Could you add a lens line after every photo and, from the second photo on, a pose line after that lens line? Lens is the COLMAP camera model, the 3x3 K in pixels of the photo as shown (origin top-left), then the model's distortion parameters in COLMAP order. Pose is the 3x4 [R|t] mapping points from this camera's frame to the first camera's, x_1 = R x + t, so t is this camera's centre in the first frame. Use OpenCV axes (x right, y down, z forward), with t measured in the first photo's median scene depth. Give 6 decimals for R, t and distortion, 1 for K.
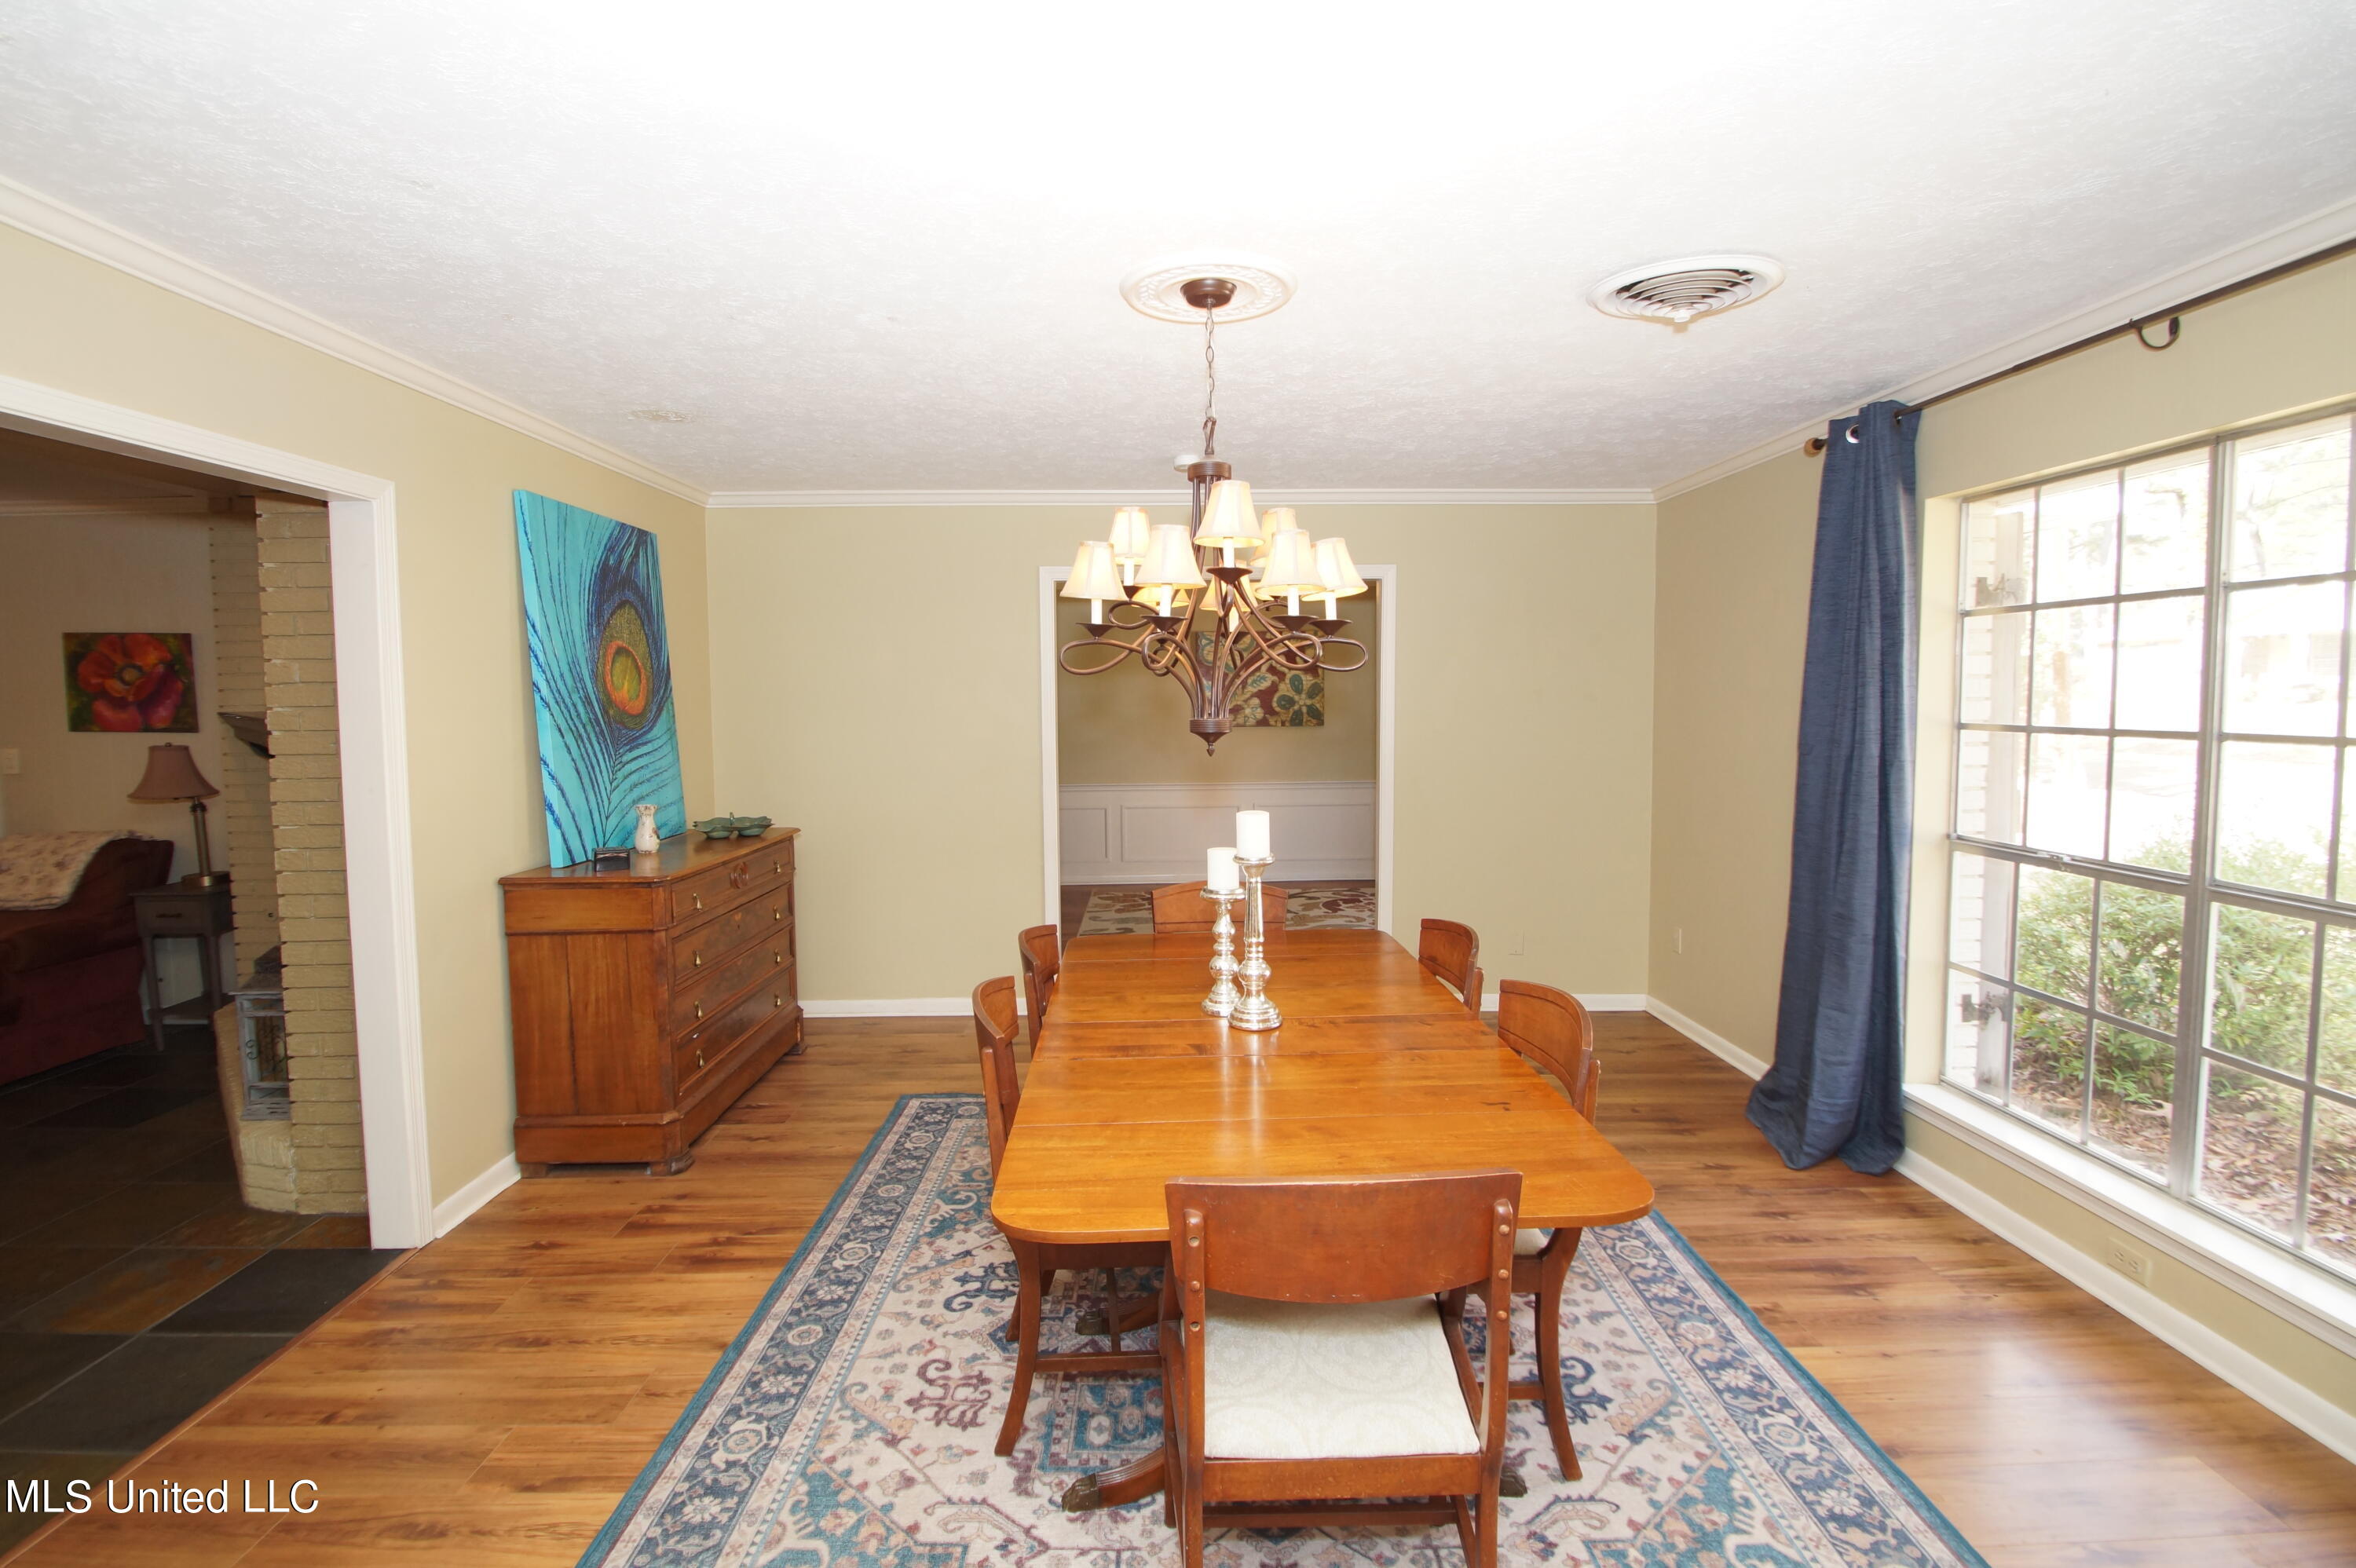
lens RADIAL K [[1055.5, 0, 1170.2], [0, 1055.5, 760.6], [0, 0, 1]] dist [0.002279, -0.016906]
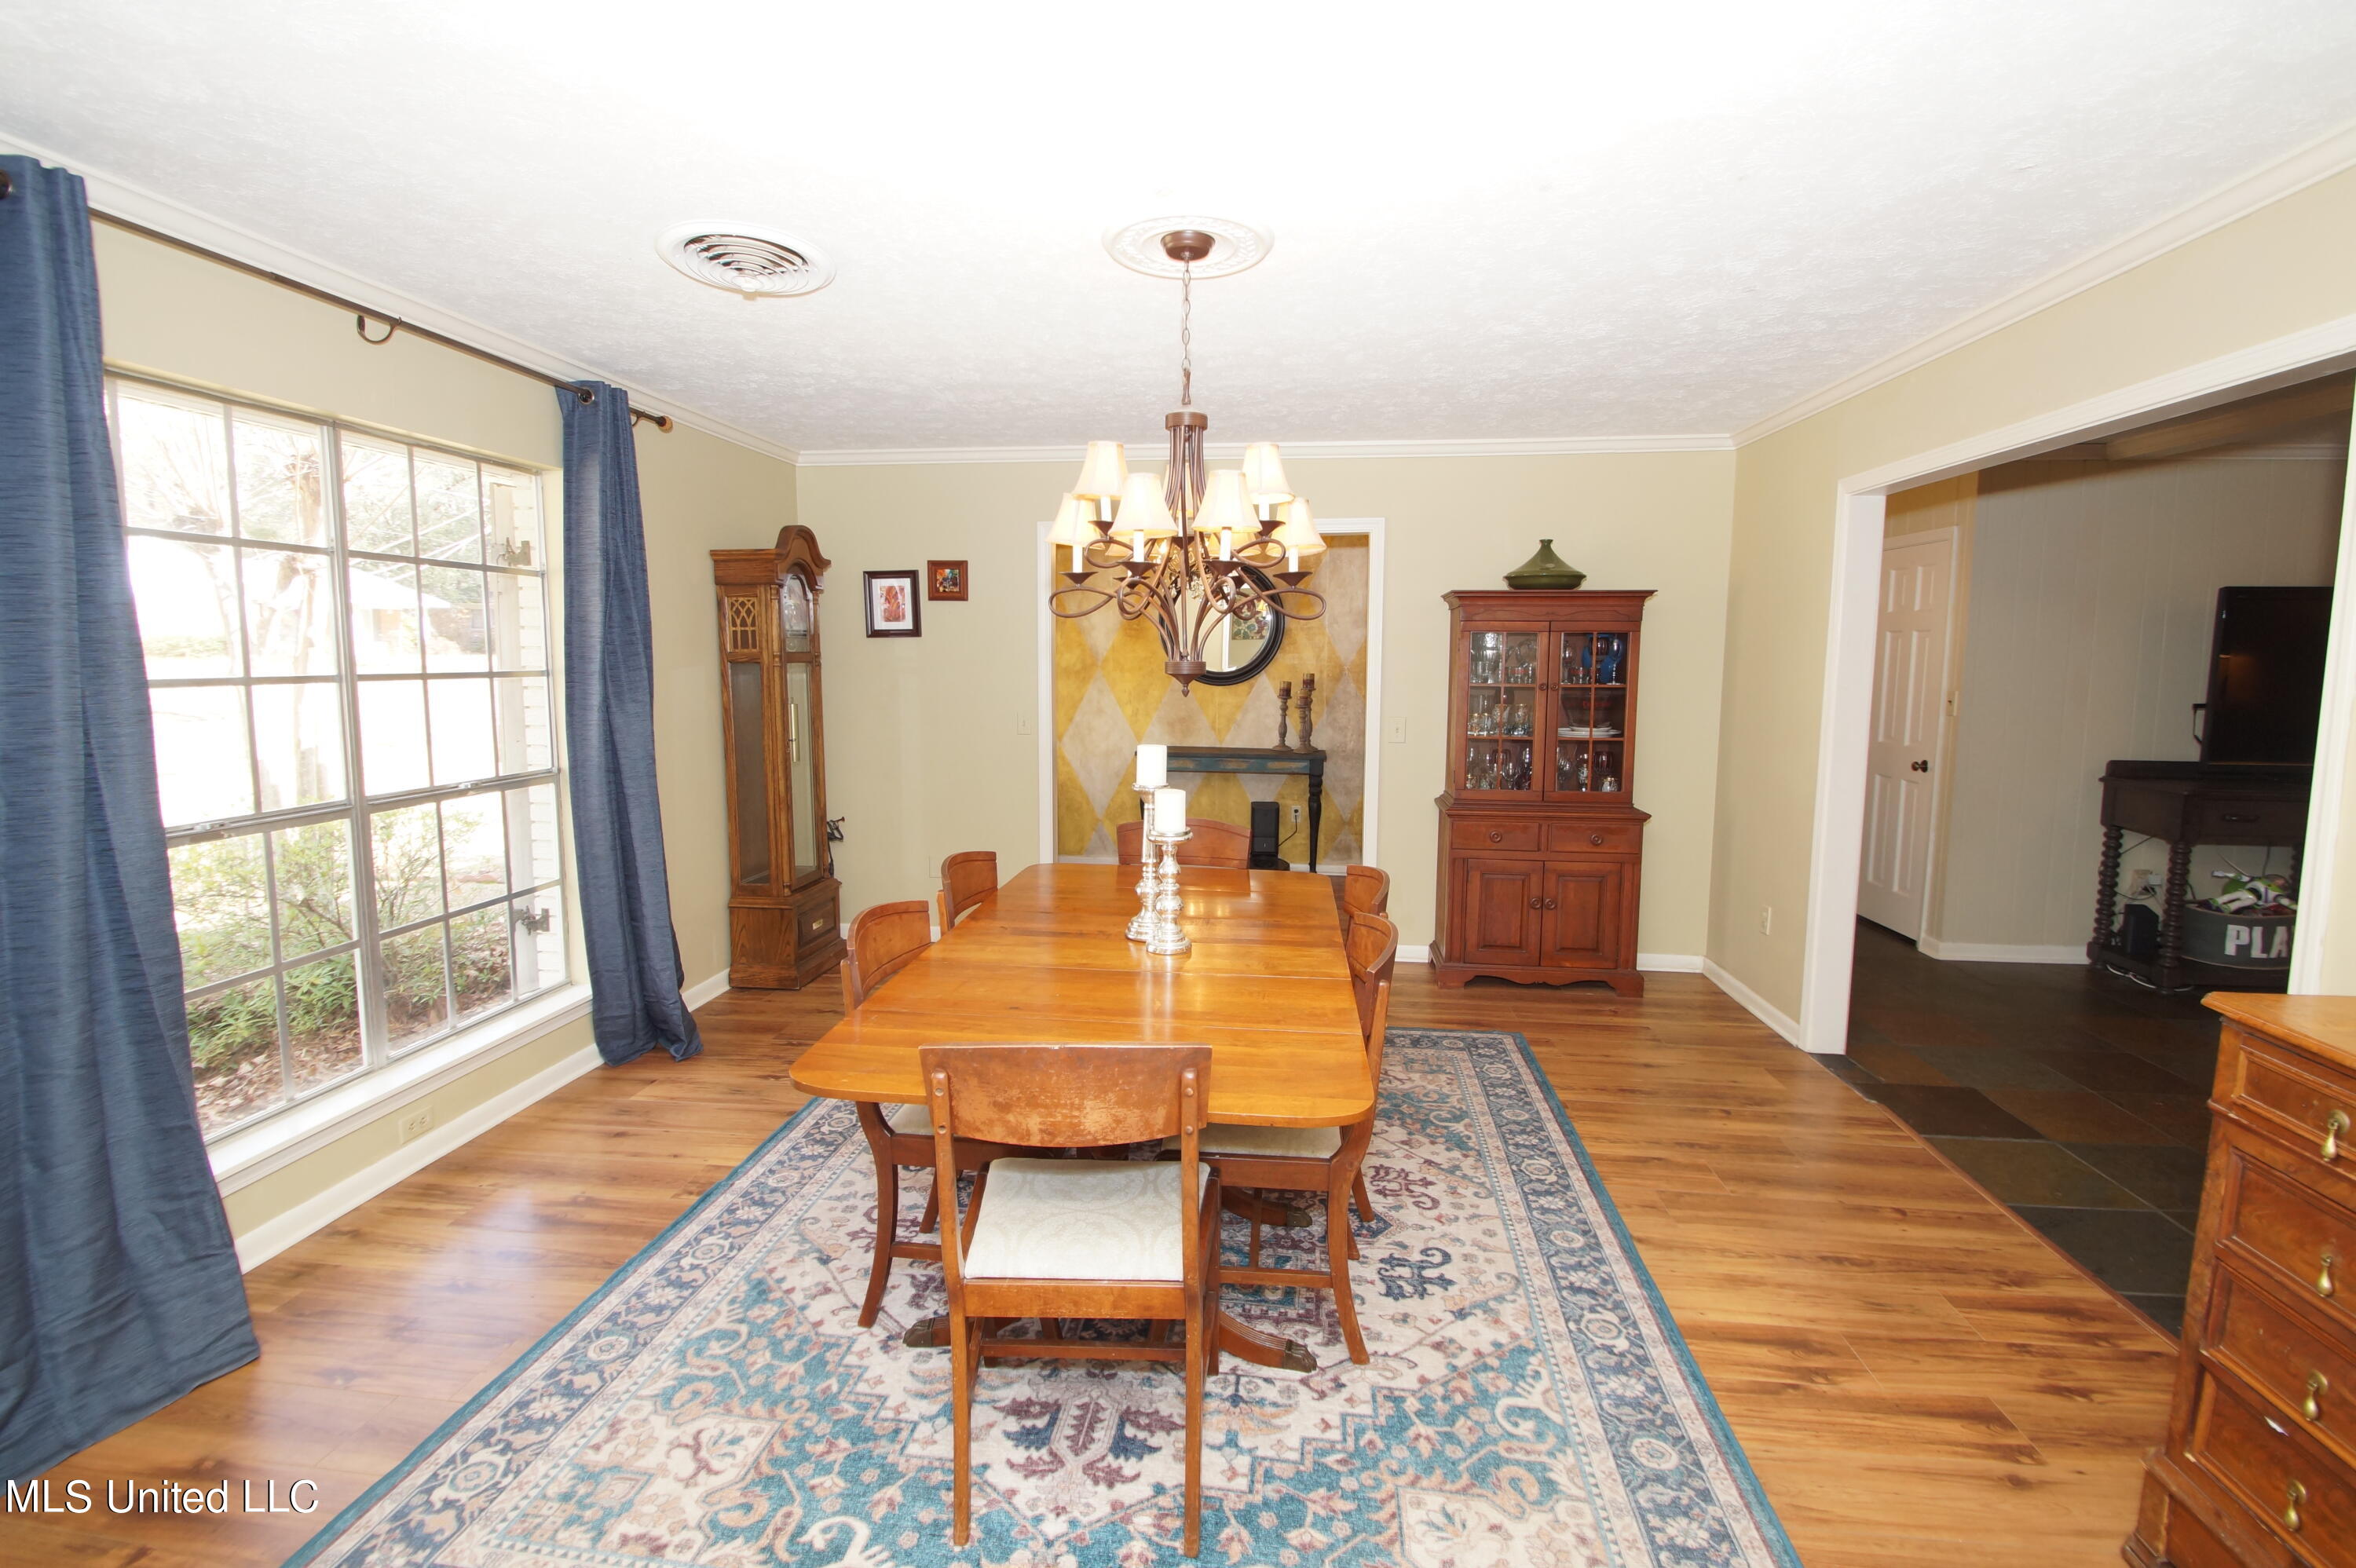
lens RADIAL K [[1082.9, 0, 1170.8], [0, 1082.9, 768.1], [0, 0, 1]] dist [0.001867, -0.014046]
pose [[-0.991336, -0.009458, 0.131009, -0.088508], [0.012096, 0.986593, 0.162750, -0.109595], [-0.130792, 0.162925, -0.977931, 2.072389]]
